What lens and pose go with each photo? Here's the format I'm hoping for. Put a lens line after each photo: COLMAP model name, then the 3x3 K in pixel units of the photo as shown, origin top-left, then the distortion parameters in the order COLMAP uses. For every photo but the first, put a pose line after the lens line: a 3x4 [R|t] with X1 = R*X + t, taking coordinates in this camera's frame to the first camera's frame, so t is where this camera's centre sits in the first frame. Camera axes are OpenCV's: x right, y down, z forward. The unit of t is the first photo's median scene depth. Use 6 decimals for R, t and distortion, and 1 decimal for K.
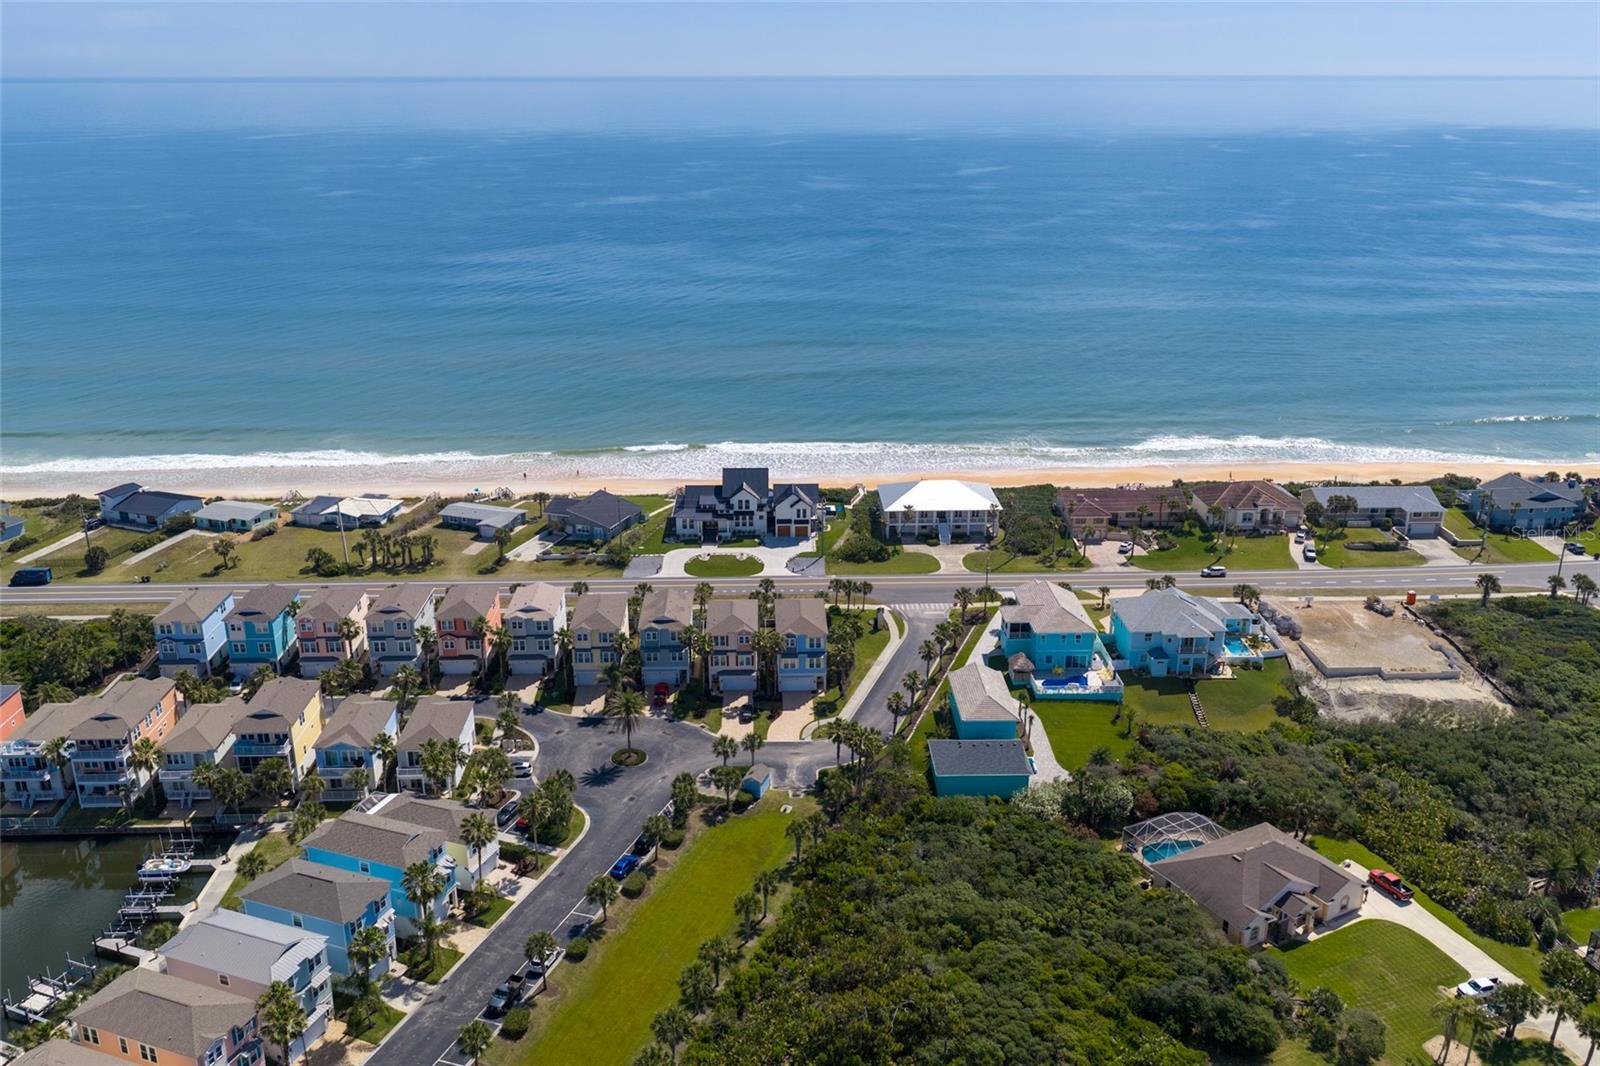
lens RADIAL K [[1321.8, 0, 800.0], [0, 1321.8, 533.0], [0, 0, 1]] dist [0.008131, -0.038947]
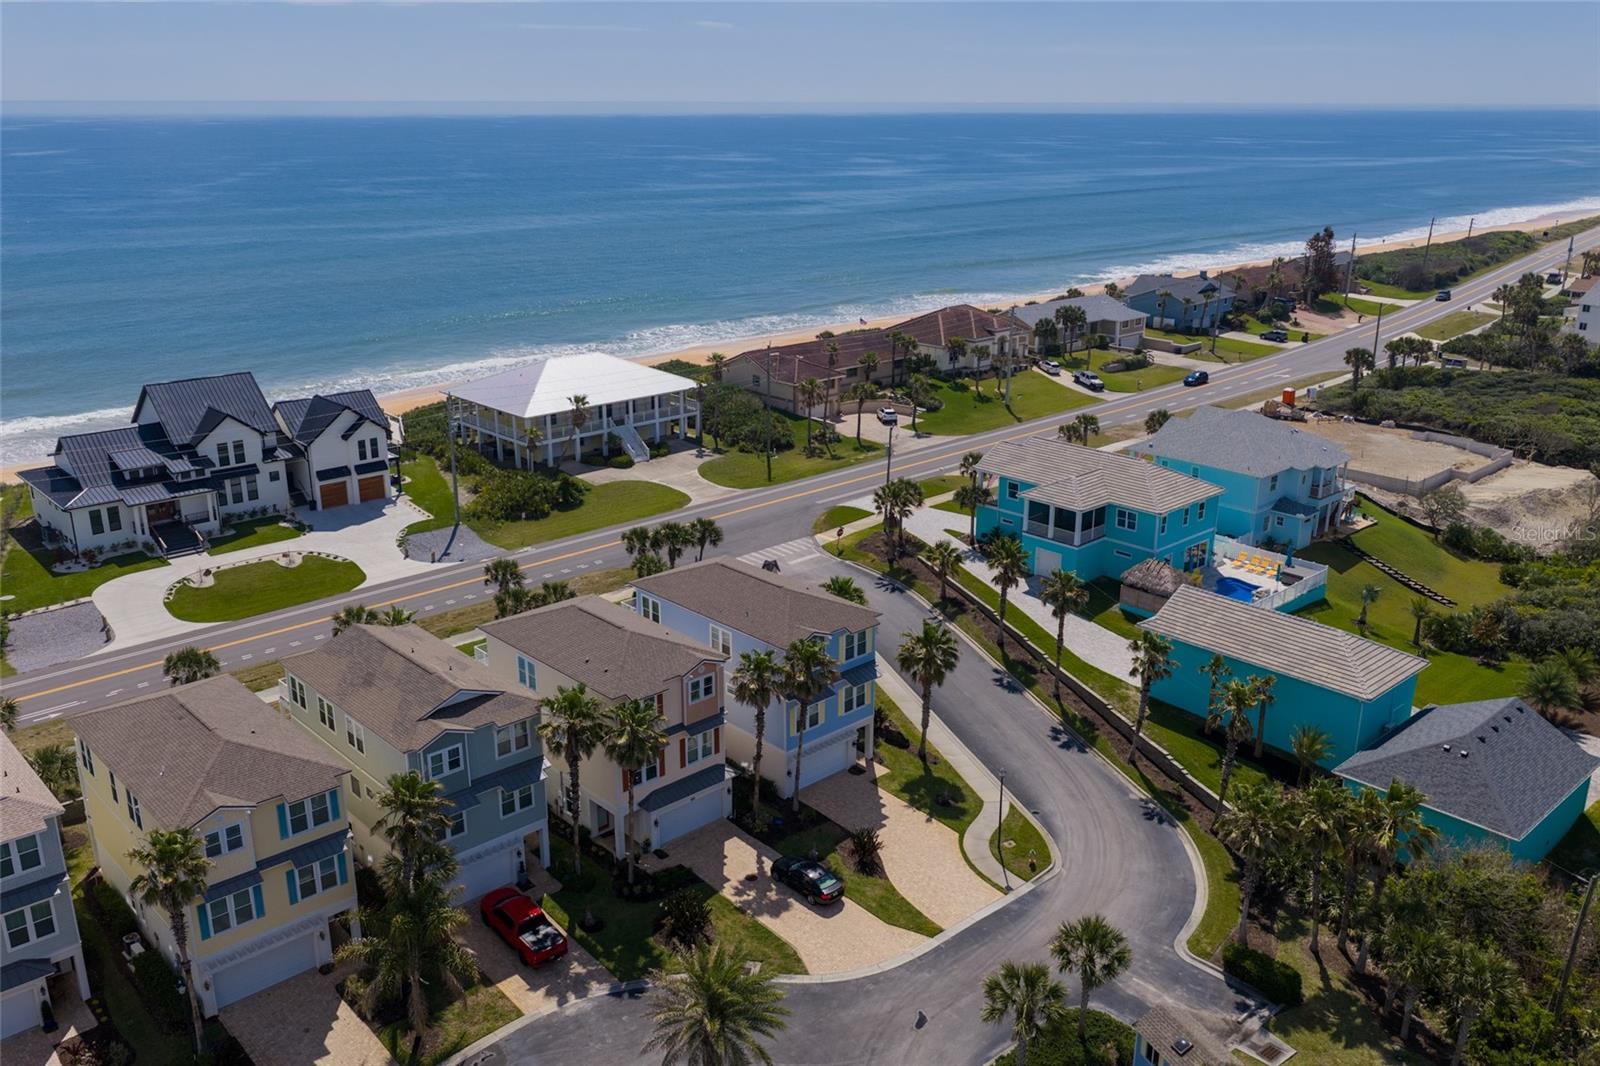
lens RADIAL K [[1321.8, 0, 800.0], [0, 1321.8, 533.0], [0, 0, 1]] dist [0.008131, -0.038947]
pose [[0.750617, -0.202128, 0.629061, -0.183644], [0.213568, 0.975175, 0.058504, 0.019267], [-0.625270, 0.090434, 0.775151, 0.544864]]
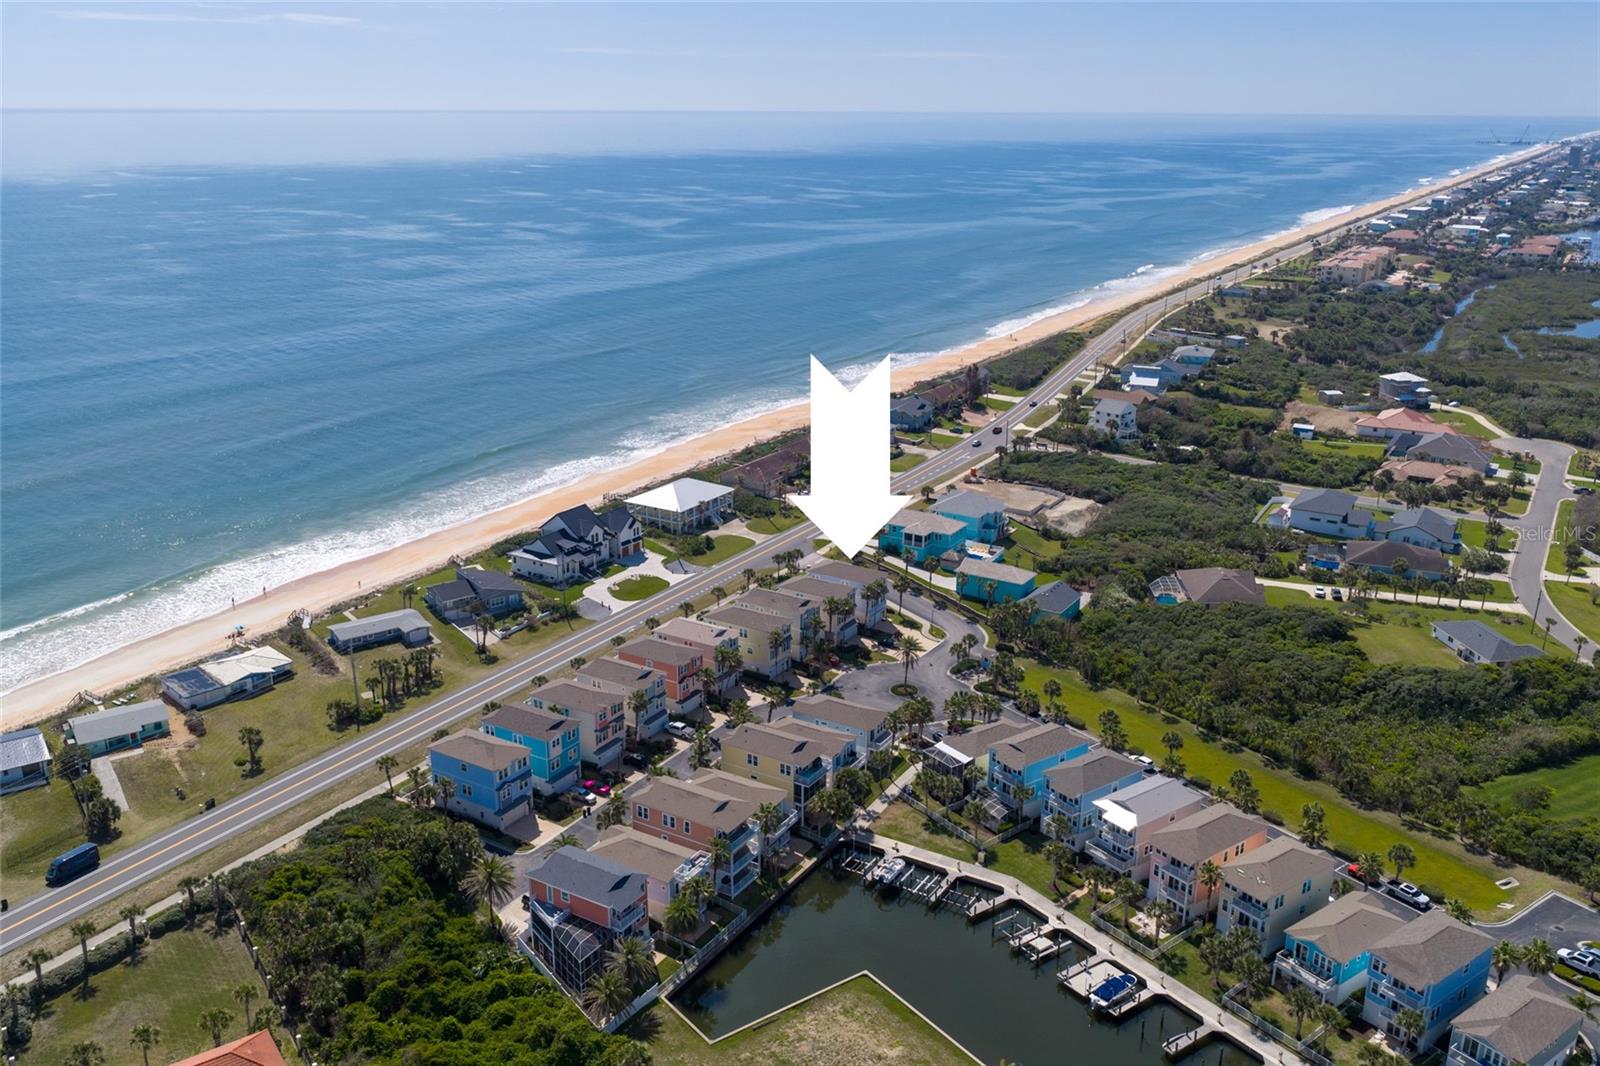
lens RADIAL K [[1321.8, 0, 800.0], [0, 1321.8, 533.0], [0, 0, 1]] dist [0.008131, -0.038947]
pose [[0.544305, -0.253442, 0.799687, -0.835278], [0.268772, 0.955706, 0.119949, -0.112724], [-0.794666, 0.149644, 0.588314, 0.214294]]
